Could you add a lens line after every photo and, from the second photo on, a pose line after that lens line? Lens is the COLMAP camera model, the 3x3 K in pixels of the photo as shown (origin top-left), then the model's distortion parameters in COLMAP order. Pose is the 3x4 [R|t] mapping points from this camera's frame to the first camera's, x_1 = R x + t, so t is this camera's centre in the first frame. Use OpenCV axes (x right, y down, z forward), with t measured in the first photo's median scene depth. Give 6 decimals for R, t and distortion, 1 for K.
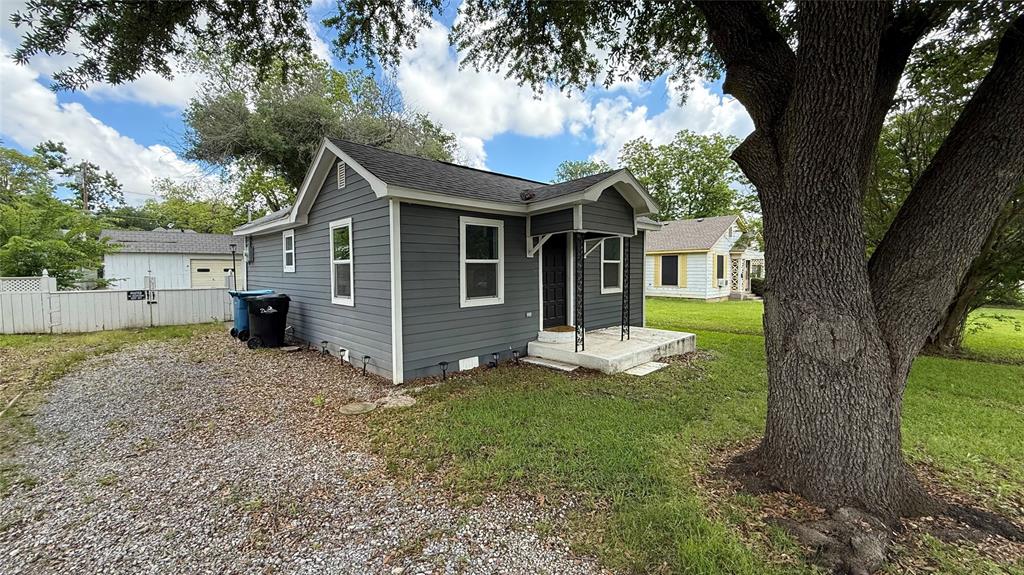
lens RADIAL K [[394.3, 0, 512.0], [0, 394.3, 287.5], [0, 0, 1]] dist [-0.000422, 0.000056]
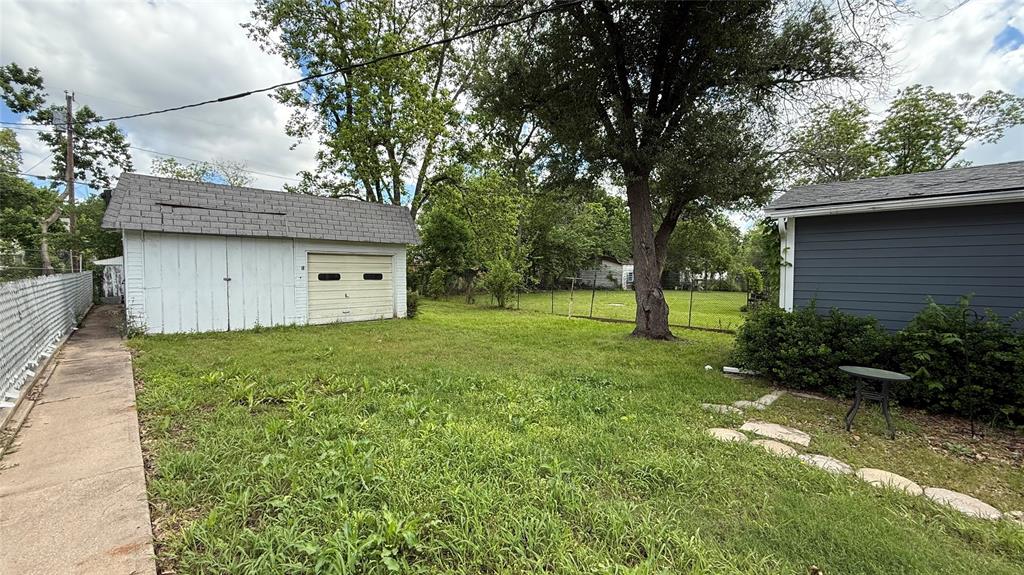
lens RADIAL K [[394.3, 0, 512.0], [0, 394.3, 287.5], [0, 0, 1]] dist [-0.000422, 0.000056]
pose [[0.999773, 0.005438, 0.020616, -0.387207], [-0.005414, 0.999985, -0.001245, -0.021178], [-0.020623, 0.001134, 0.999787, 0.352589]]
